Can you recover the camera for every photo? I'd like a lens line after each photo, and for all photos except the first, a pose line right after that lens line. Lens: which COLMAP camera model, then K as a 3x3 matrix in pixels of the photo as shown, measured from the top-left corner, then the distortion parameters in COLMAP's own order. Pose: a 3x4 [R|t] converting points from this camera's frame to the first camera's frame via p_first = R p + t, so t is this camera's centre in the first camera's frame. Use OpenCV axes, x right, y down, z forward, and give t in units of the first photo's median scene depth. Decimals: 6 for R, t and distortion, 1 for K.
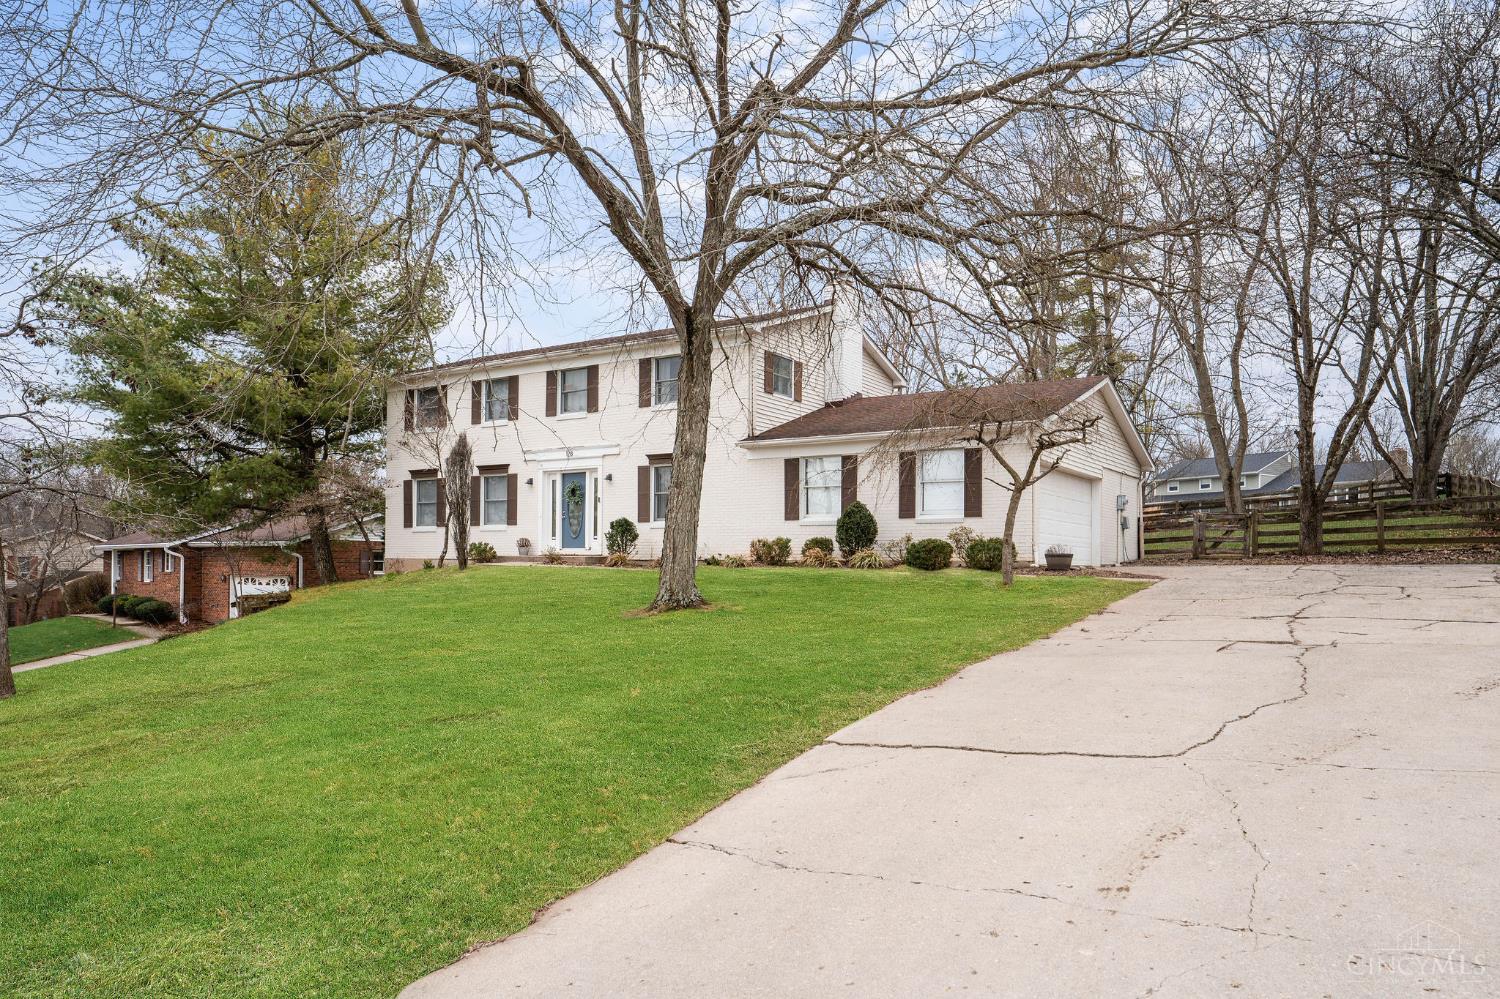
lens RADIAL K [[1038.6, 0, 750.0], [0, 1038.6, 499.5], [0, 0, 1]] dist [0.001033, 0.000048]
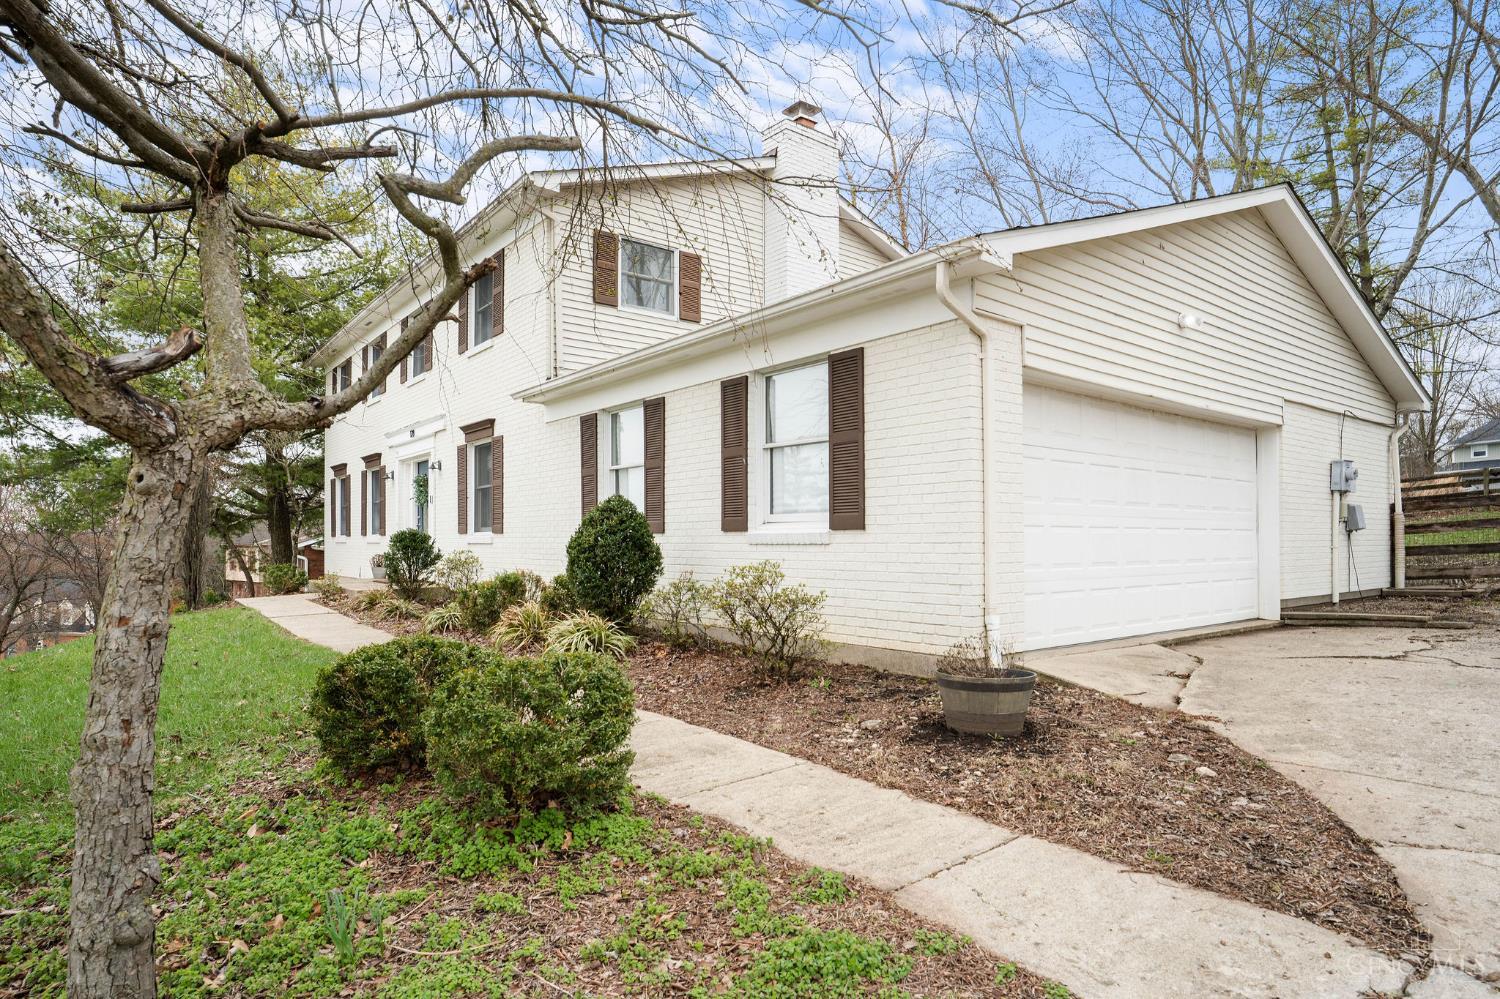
lens RADIAL K [[846.4, 0, 752.0], [0, 846.4, 510.7], [0, 0, 1]] dist [-0.000985, 0.000116]
pose [[0.947640, -0.022207, -0.318567, 0.230377], [0.031637, 0.999200, 0.024455, 0.000805], [0.317769, -0.033253, 0.947585, 0.561047]]
